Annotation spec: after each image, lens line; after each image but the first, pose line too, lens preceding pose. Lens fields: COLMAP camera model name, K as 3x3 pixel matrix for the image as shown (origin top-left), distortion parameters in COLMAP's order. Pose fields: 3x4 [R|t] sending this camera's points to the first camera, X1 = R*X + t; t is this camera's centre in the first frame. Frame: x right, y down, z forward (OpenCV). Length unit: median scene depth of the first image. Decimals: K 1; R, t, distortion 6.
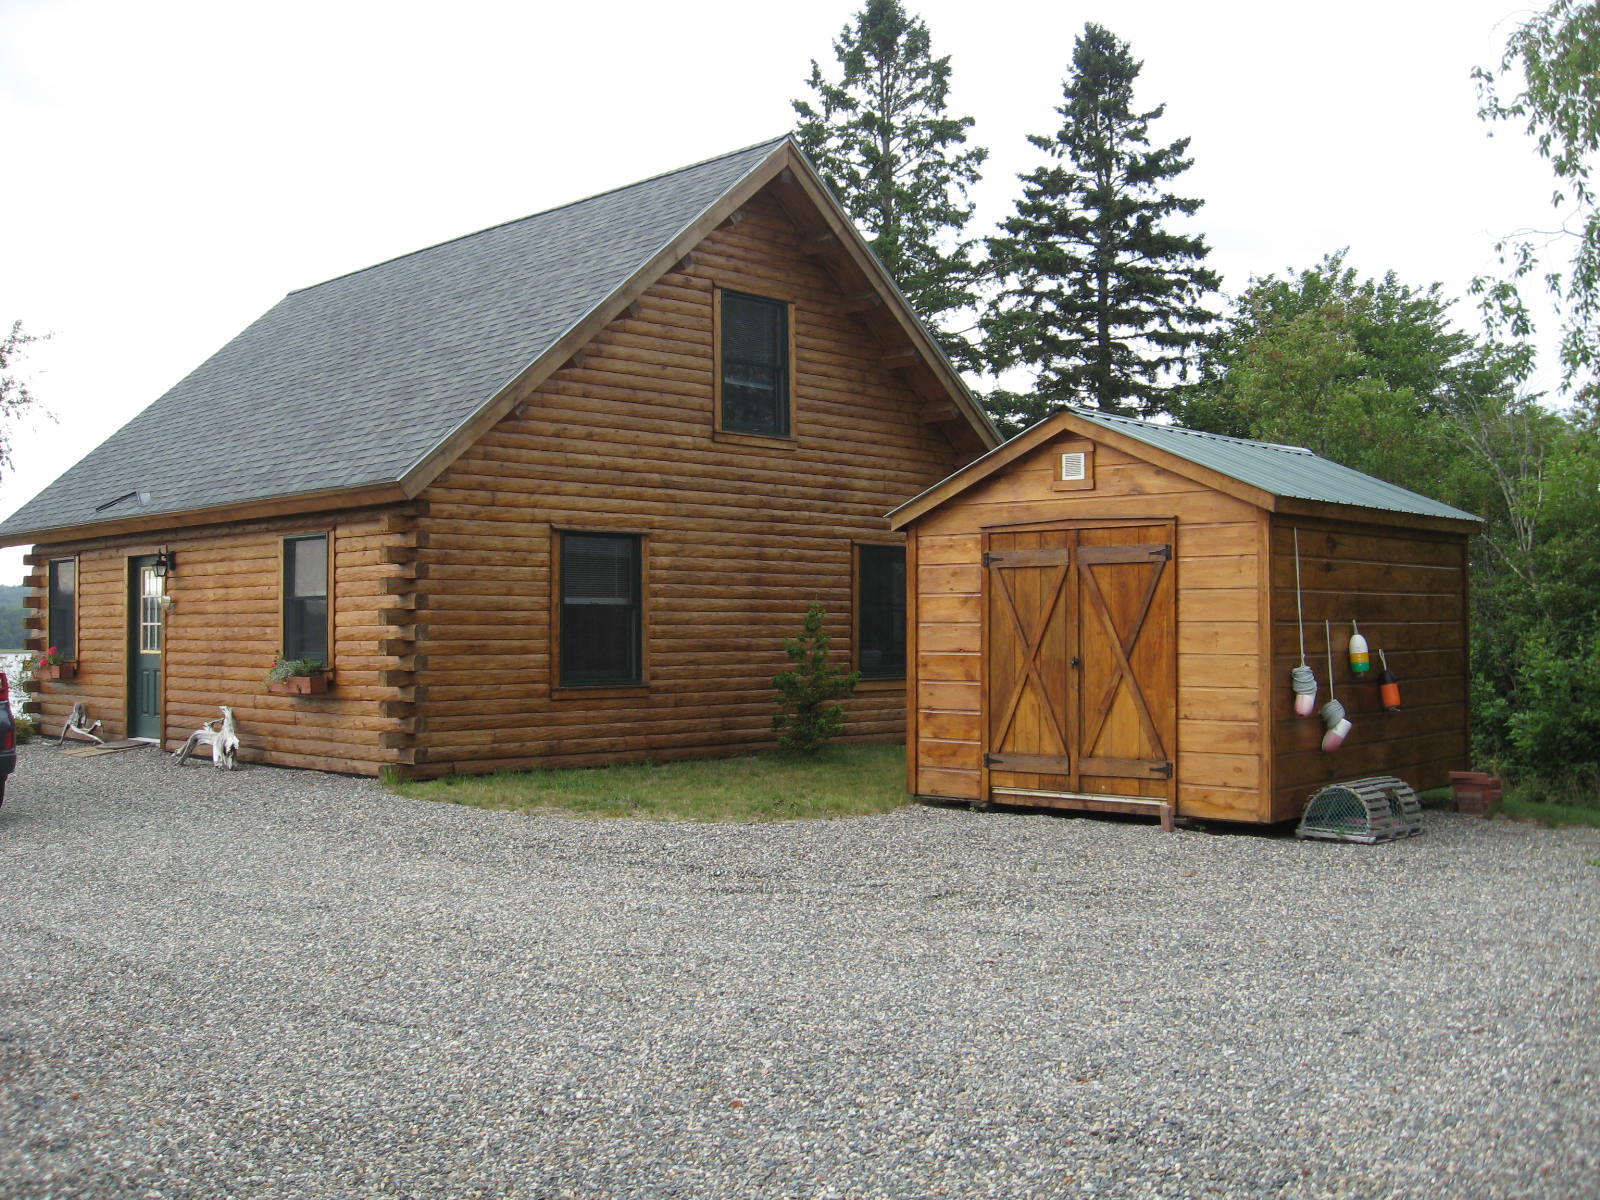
lens RADIAL K [[1647.8, 0, 801.3], [0, 1647.8, 590.0], [0, 0, 1]] dist [-0.142783, 0.069944]
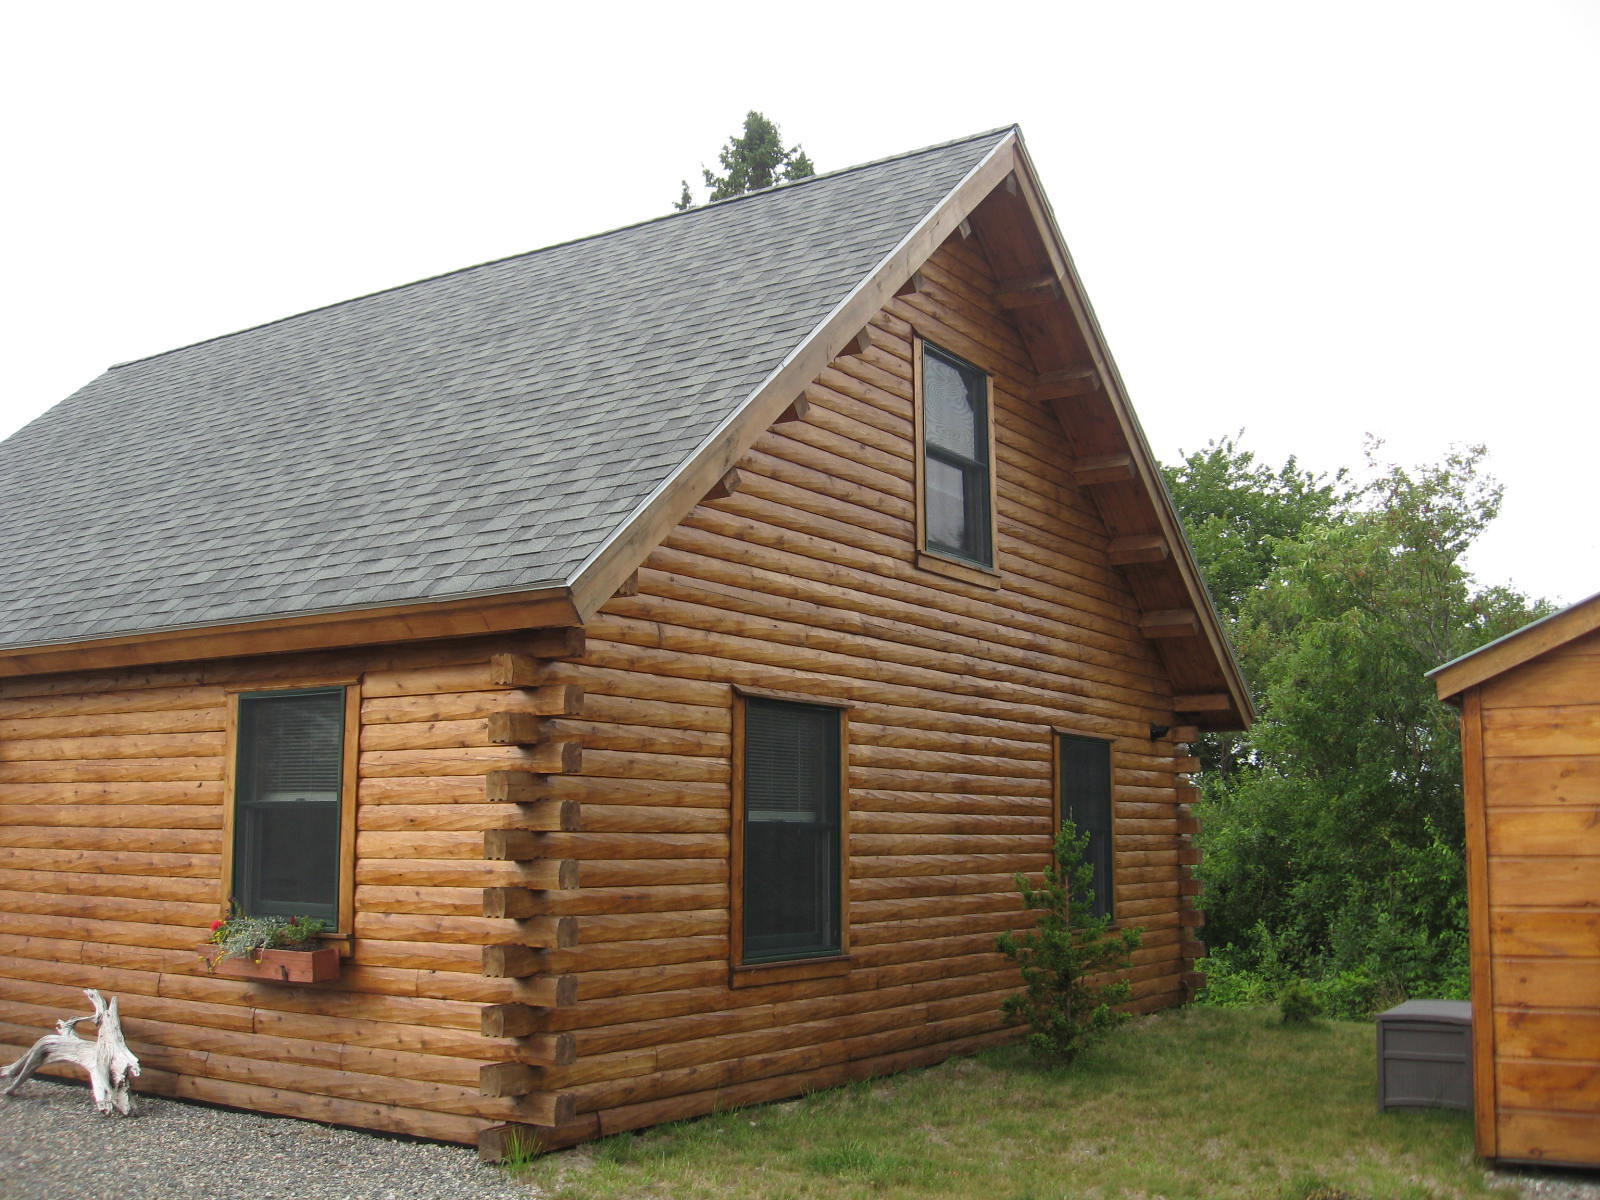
lens RADIAL K [[1647.8, 0, 801.3], [0, 1647.8, 590.0], [0, 0, 1]] dist [-0.142783, 0.069944]
pose [[0.979892, 0.036004, 0.196253, -0.239365], [-0.011232, 0.991979, -0.125905, 0.000138], [-0.199212, 0.121169, 0.972436, 0.407381]]
